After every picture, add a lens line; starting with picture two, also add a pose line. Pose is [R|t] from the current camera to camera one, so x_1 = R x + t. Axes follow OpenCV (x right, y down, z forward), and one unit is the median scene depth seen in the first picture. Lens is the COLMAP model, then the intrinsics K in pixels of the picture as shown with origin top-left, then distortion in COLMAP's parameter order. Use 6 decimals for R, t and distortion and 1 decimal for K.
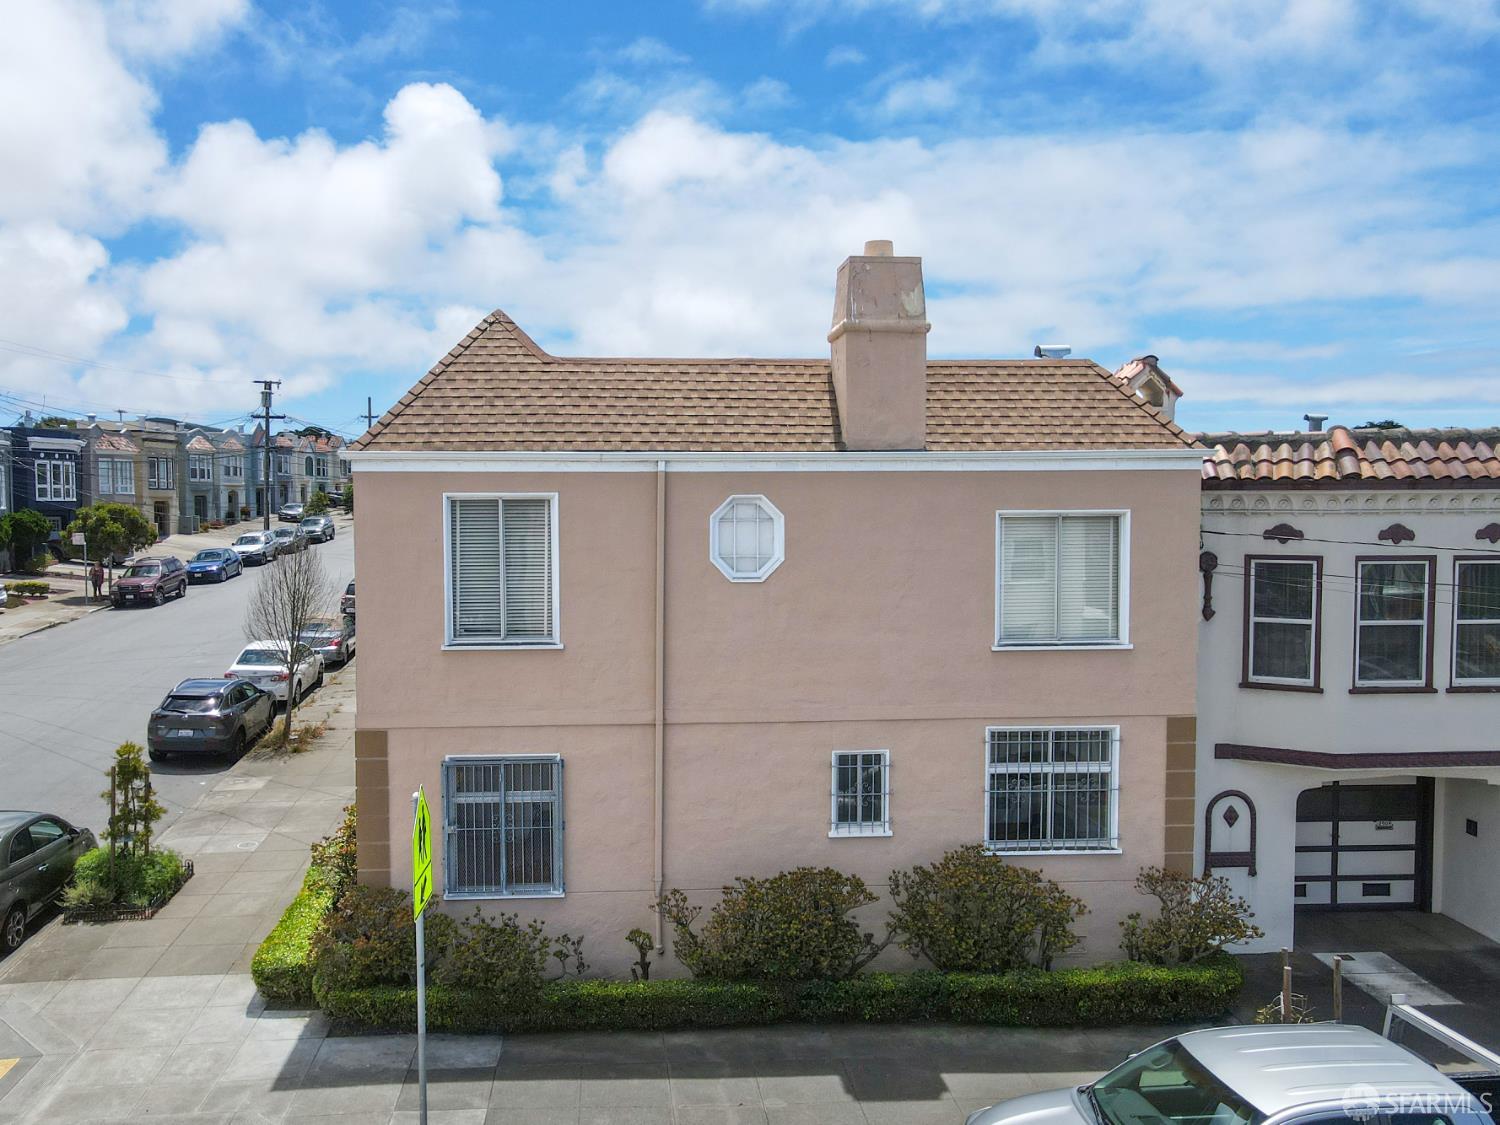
lens RADIAL K [[1261.5, 0, 691.3], [0, 1261.5, 549.3], [0, 0, 1]] dist [0.014175, 0.007415]
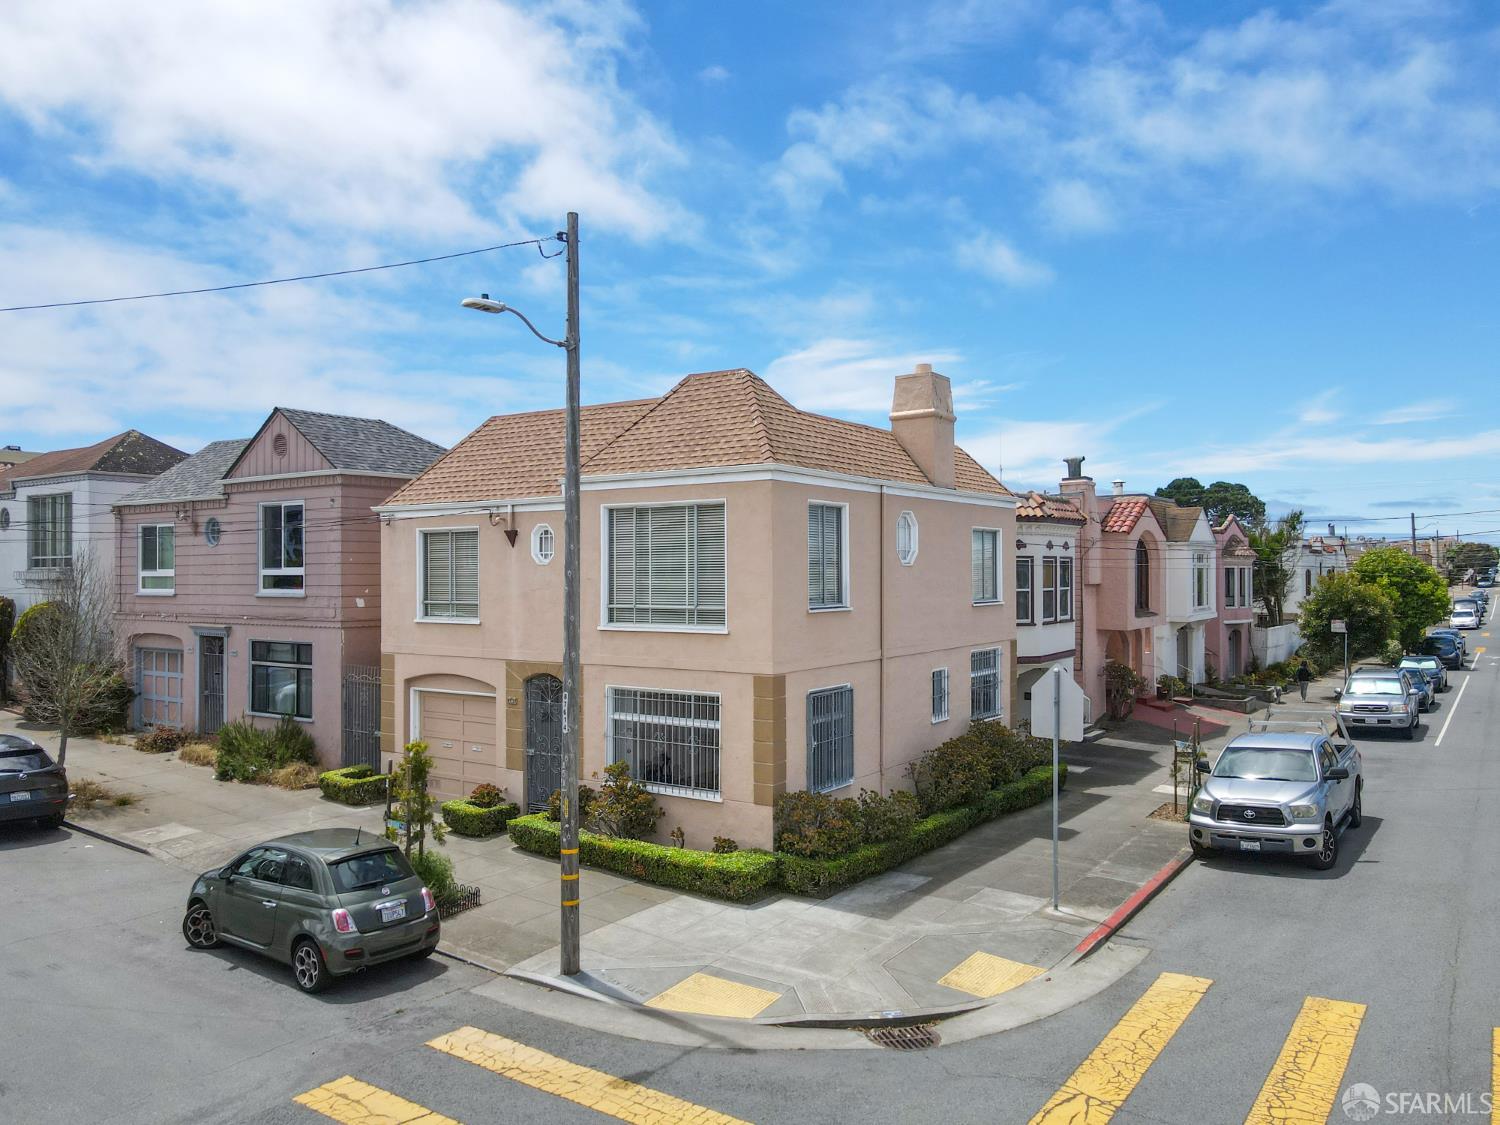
lens RADIAL K [[1100.3, 0, 761.6], [0, 1100.3, 564.4], [0, 0, 1]] dist [0.012331, 0.003354]
pose [[0.606011, 0.006826, 0.795427, -1.162271], [0.040179, 0.998424, -0.039179, 0.070928], [-0.794441, 0.055702, 0.604782, 0.308694]]
